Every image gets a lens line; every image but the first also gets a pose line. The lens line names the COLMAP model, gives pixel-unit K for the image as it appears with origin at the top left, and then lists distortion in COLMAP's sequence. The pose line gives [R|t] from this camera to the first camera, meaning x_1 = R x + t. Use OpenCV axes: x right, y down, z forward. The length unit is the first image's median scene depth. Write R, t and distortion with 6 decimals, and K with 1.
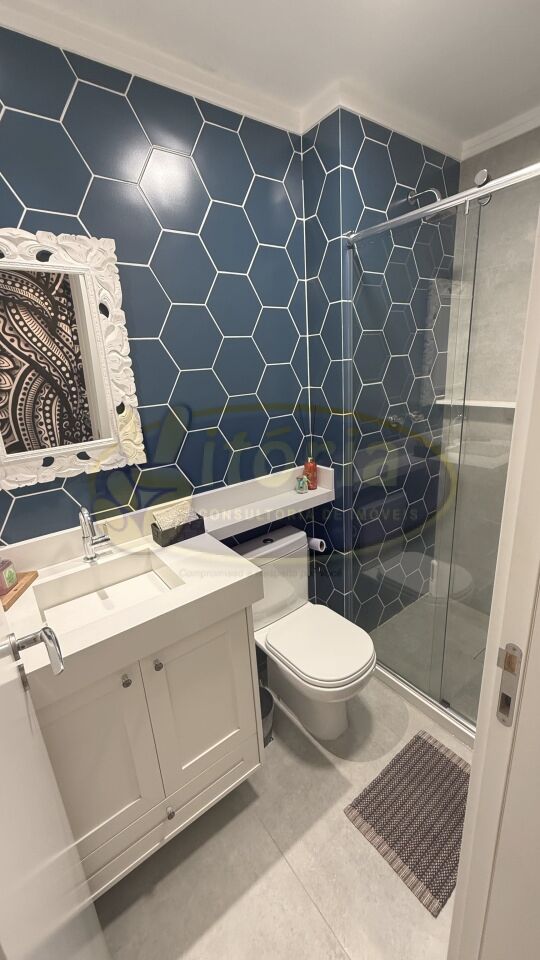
lens RADIAL K [[383.1, 0, 275.6], [0, 383.1, 486.5], [0, 0, 1]] dist [-0.000895, 0.000726]
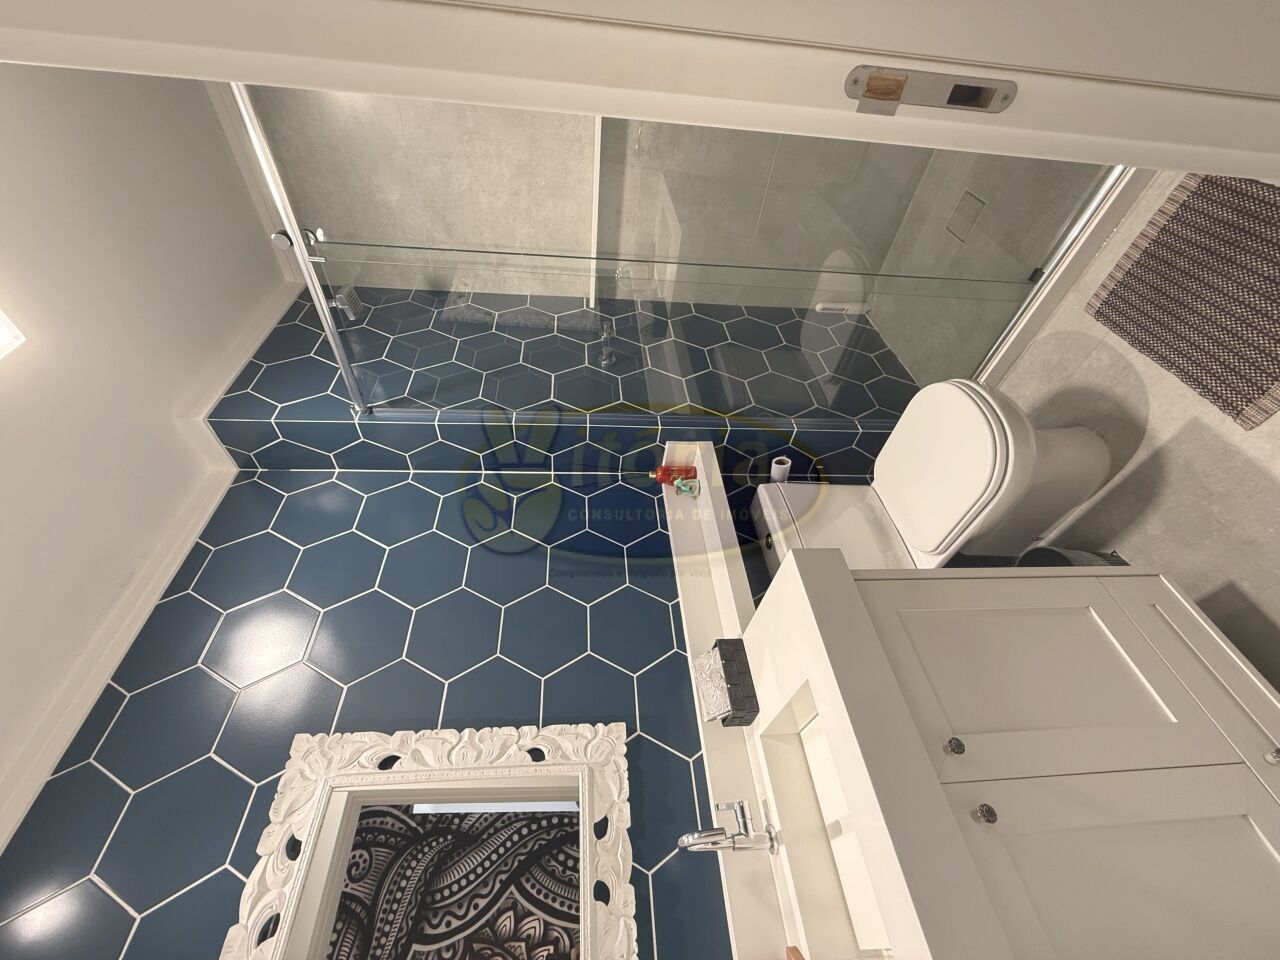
lens RADIAL K [[510.2, 0, 651.3], [0, 510.2, 474.7], [0, 0, 1]] dist [0.000163, 0.000624]
pose [[0.053167, -0.991806, 0.116167, -0.020036], [0.983517, 0.031876, -0.177985, 0.107291], [0.172823, 0.123715, 0.977152, 0.109372]]
